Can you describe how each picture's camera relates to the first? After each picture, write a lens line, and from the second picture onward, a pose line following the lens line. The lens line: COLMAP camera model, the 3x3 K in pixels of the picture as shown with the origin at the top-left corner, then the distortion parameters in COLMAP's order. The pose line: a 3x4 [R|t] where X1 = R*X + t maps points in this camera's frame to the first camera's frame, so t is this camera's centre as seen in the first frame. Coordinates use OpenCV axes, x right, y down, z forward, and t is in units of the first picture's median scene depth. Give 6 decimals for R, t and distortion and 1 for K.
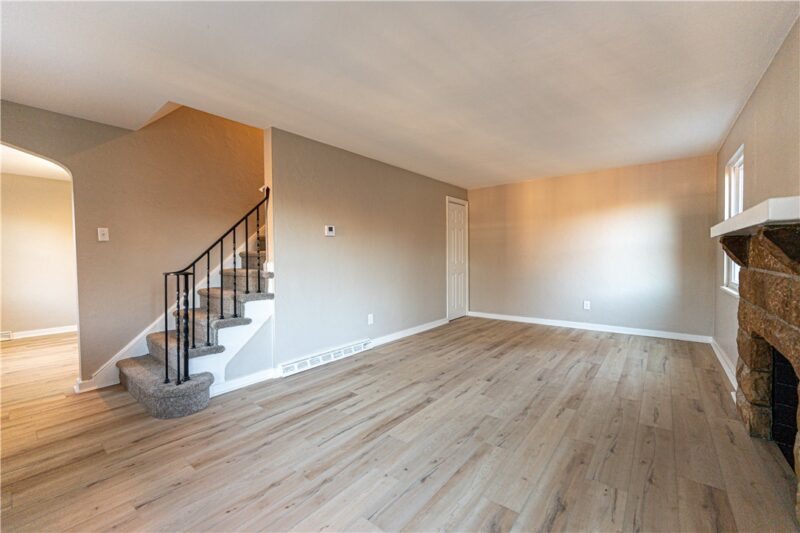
lens RADIAL K [[329.4, 0, 400.5], [0, 329.4, 253.4], [0, 0, 1]] dist [-0.000372, -0.000094]
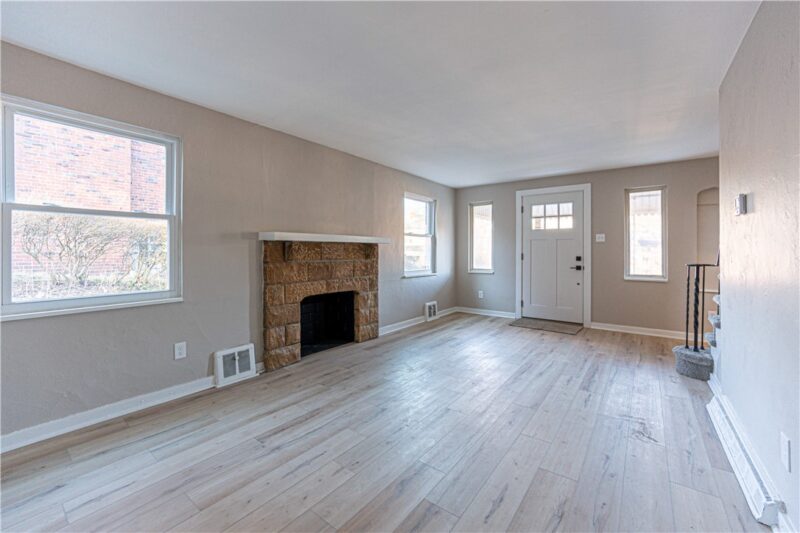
lens RADIAL K [[329.4, 0, 400.5], [0, 329.4, 253.4], [0, 0, 1]] dist [-0.000372, -0.000094]
pose [[-0.999555, 0.004615, -0.029464, 0.433200], [0.004686, 0.999986, -0.002320, 0.008856], [0.029452, -0.002457, -0.999563, 1.927051]]
